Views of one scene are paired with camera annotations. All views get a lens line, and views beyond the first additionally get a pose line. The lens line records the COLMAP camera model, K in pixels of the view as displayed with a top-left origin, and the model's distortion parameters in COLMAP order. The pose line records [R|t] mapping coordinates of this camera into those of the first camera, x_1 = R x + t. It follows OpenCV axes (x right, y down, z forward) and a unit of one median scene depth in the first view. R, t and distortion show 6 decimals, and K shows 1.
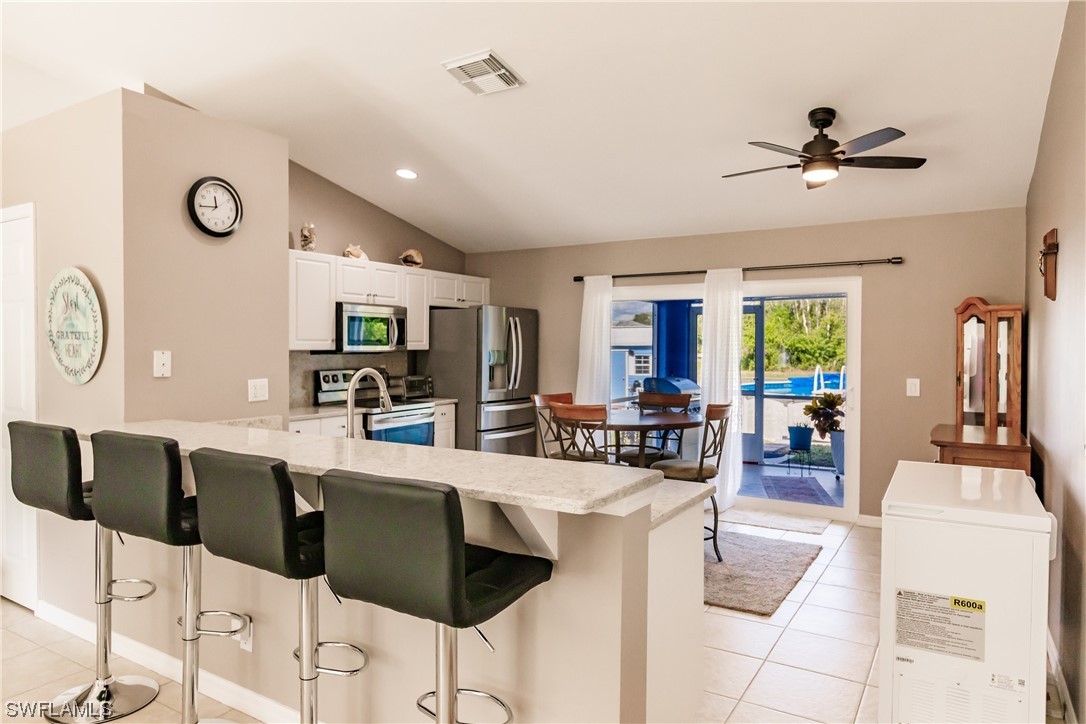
lens RADIAL K [[699.6, 0, 538.3], [0, 699.6, 359.9], [0, 0, 1]] dist [0.004217, -0.002835]
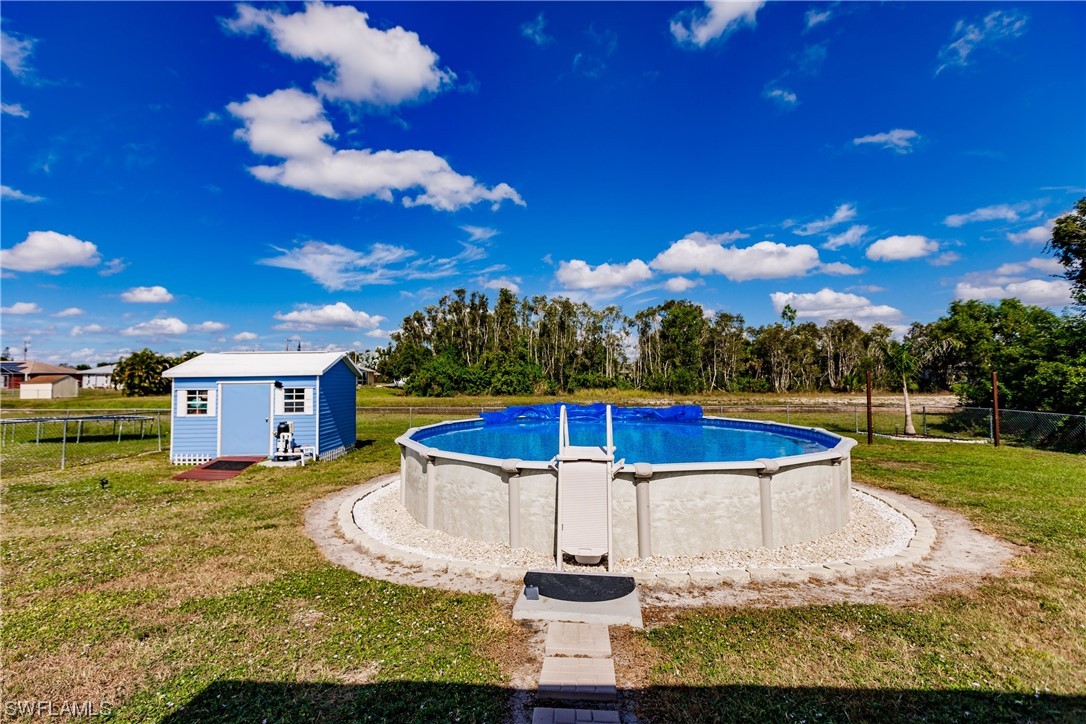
lens RADIAL K [[488.5, 0, 536.9], [0, 488.5, 358.8], [0, 0, 1]] dist [0.001835, 0.000048]
pose [[0.869977, 0.010007, 0.492990, 0.440268], [0.019170, 0.998352, -0.054094, -0.017586], [-0.492719, 0.056511, 0.868351, 1.534644]]
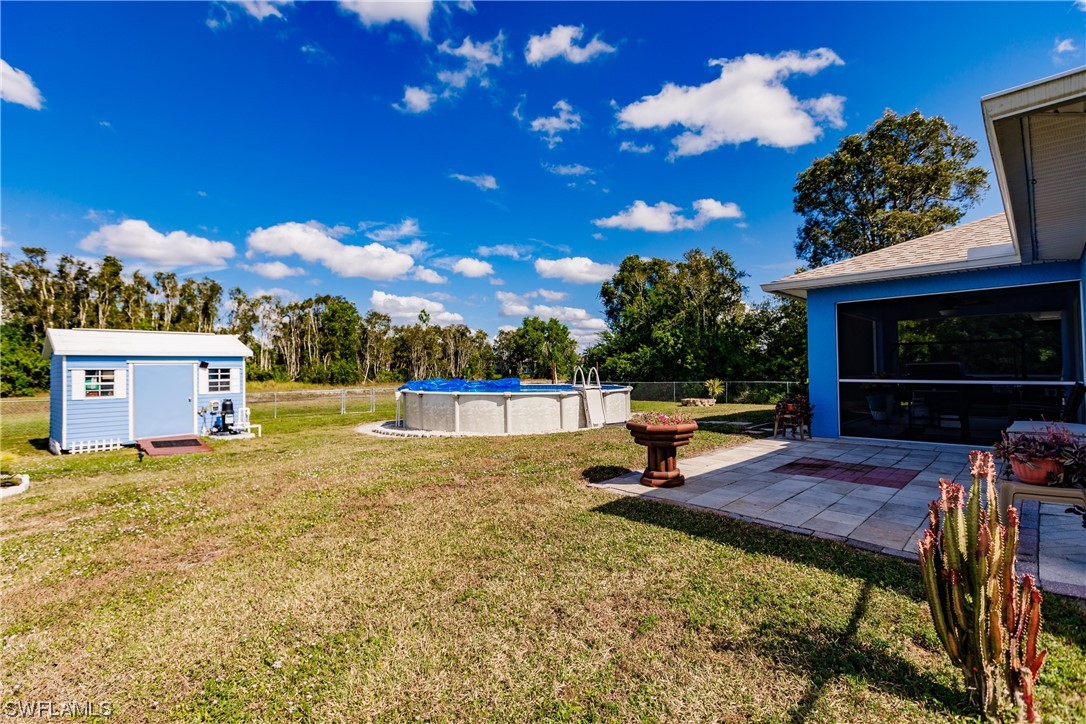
lens RADIAL K [[488.5, 0, 536.9], [0, 488.5, 358.8], [0, 0, 1]] dist [0.001835, 0.000048]
pose [[0.252460, 0.015150, 0.967489, -1.133458], [0.030616, 0.999252, -0.023637, 0.026467], [-0.967123, 0.035588, 0.251807, 1.937541]]
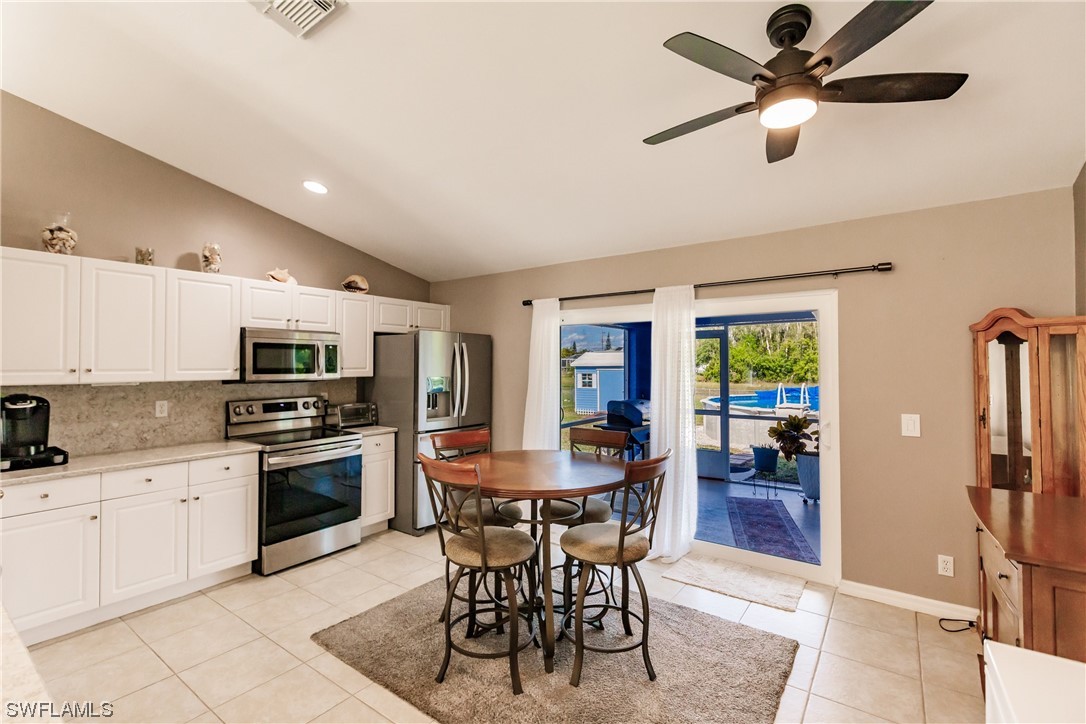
lens RADIAL K [[488.5, 0, 536.9], [0, 488.5, 358.8], [0, 0, 1]] dist [0.001835, 0.000048]
pose [[0.996896, -0.006914, -0.078426, 0.133554], [0.004342, 0.999449, -0.032916, -0.016868], [0.078610, 0.032474, 0.996376, 0.350597]]
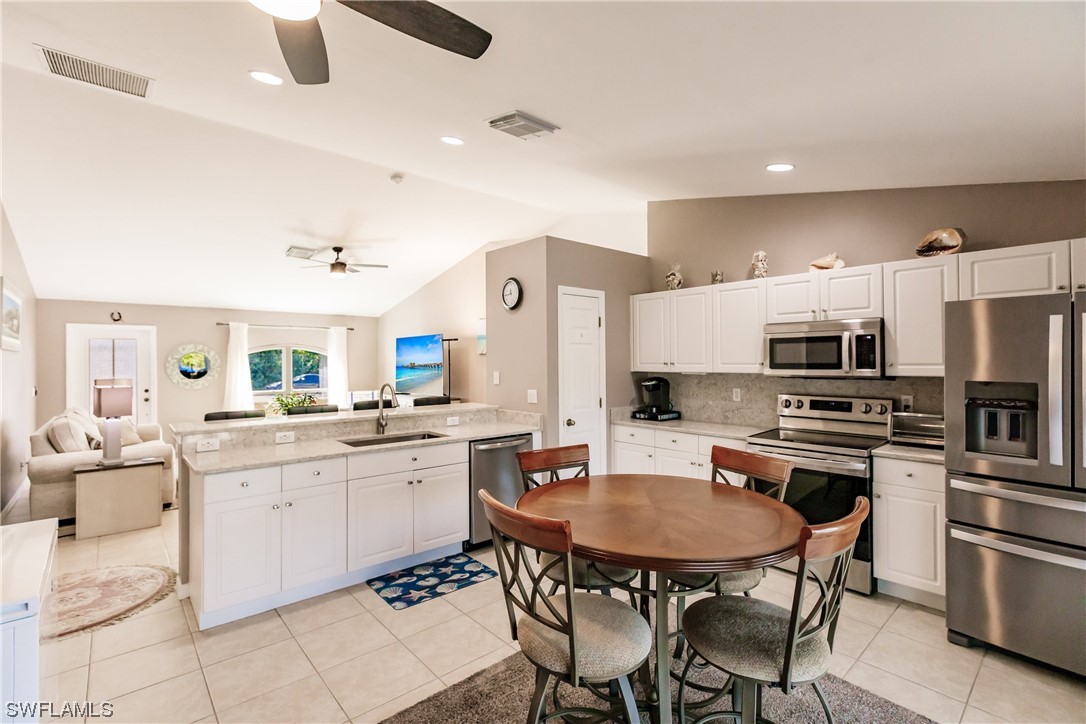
lens RADIAL K [[488.5, 0, 536.9], [0, 488.5, 358.8], [0, 0, 1]] dist [0.001835, 0.000048]
pose [[-0.303892, -0.007387, -0.952678, 0.413046], [-0.016035, 0.999868, -0.002638, -0.025054], [0.952572, 0.014474, -0.303970, 0.806455]]
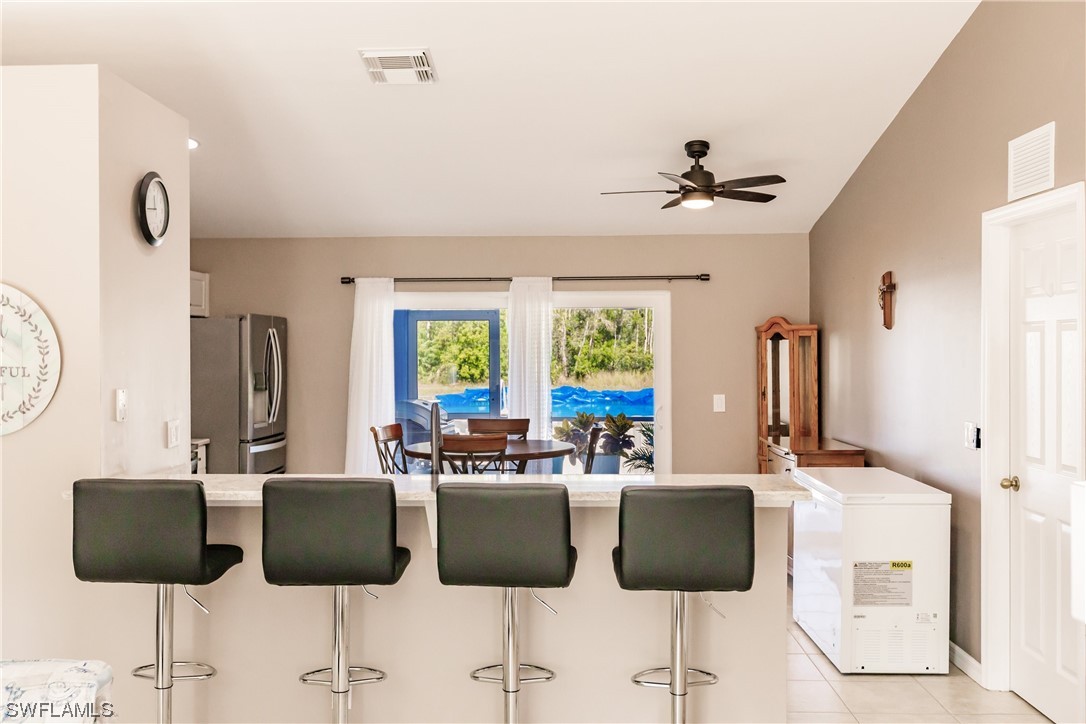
lens RADIAL K [[1036.1, 0, 543.0], [0, 1036.1, 362.0], [0, 0, 1]] dist [-0.002212, -0.001419]
pose [[0.865001, -0.012954, 0.501603, -0.370405], [0.017067, 0.999848, -0.003610, -0.016291], [-0.501480, 0.011684, 0.865090, -0.142001]]
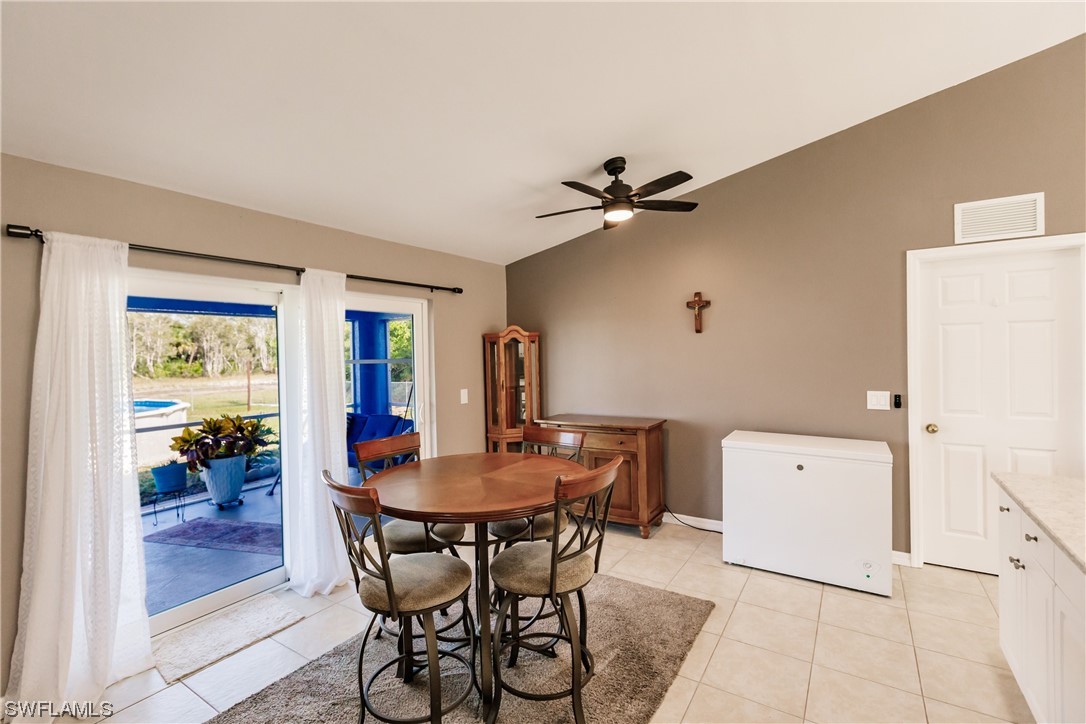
lens RADIAL K [[488.5, 0, 536.9], [0, 488.5, 358.8], [0, 0, 1]] dist [0.001835, 0.000048]
pose [[0.031879, -0.016837, 0.999350, -0.264516], [0.041424, 0.999021, 0.015510, -0.029139], [-0.998633, 0.040903, 0.032545, 0.720649]]
